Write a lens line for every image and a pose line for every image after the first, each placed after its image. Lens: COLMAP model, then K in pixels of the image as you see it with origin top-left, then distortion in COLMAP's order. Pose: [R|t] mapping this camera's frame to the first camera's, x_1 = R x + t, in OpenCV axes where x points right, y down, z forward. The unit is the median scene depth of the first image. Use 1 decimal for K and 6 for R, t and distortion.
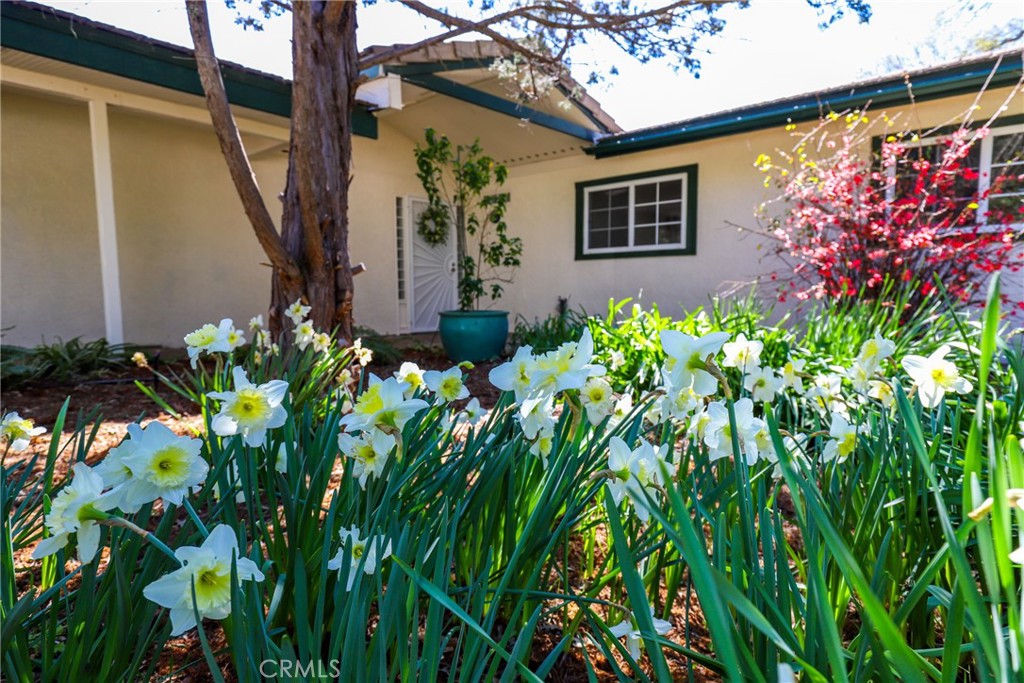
lens RADIAL K [[610.5, 0, 513.7], [0, 610.5, 341.3], [0, 0, 1]] dist [0.002426, 0.001410]
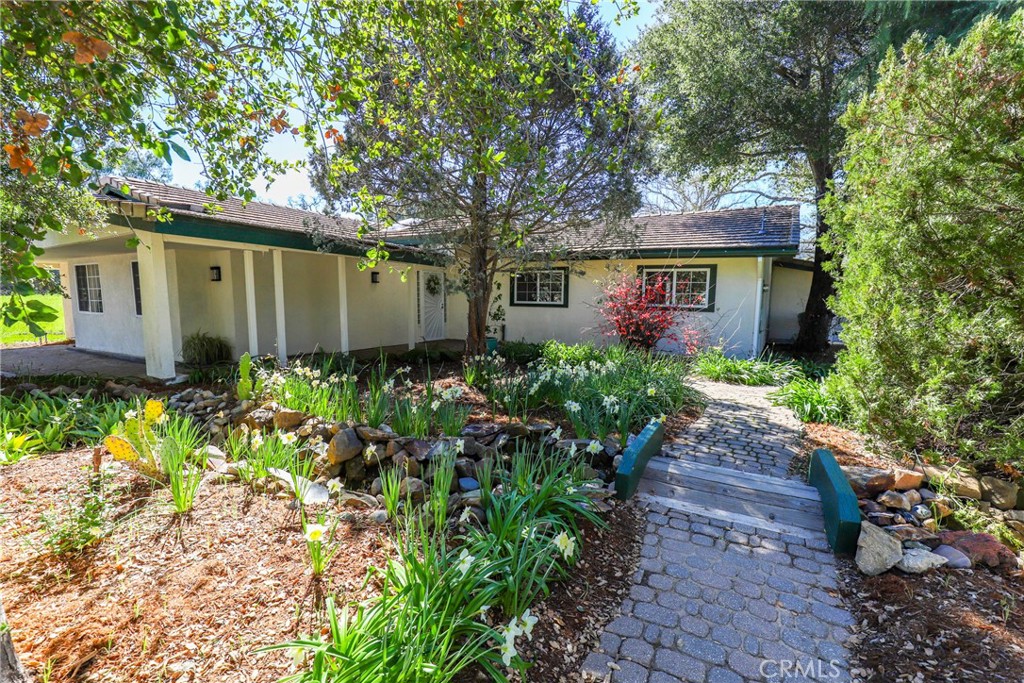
lens RADIAL K [[471.7, 0, 508.8], [0, 471.7, 341.6], [0, 0, 1]] dist [-0.012866, 0.000197]
pose [[0.981385, -0.004683, 0.191996, -0.221962], [0.001336, 0.999845, 0.017561, -0.045418], [-0.192048, -0.016977, 0.981239, -0.584746]]
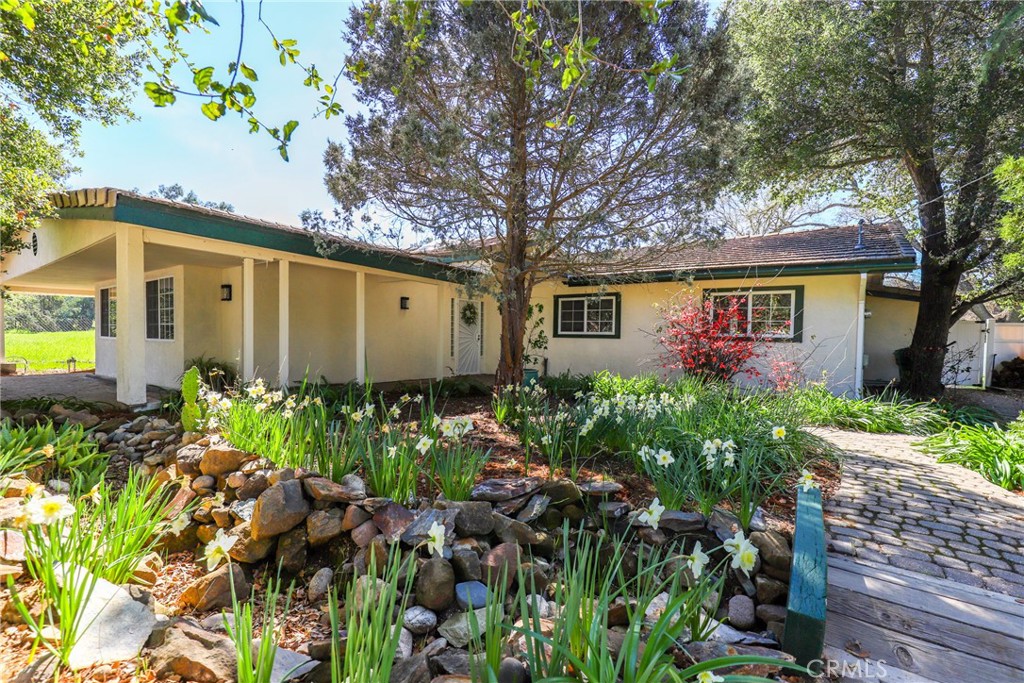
lens RADIAL K [[471.7, 0, 508.2], [0, 471.7, 341.9], [0, 0, 1]] dist [-0.012866, 0.000197]
pose [[0.994811, 0.022065, 0.099318, -0.185150], [-0.014919, 0.997284, -0.072128, -0.017619], [-0.100640, 0.070272, 0.992438, -0.405018]]
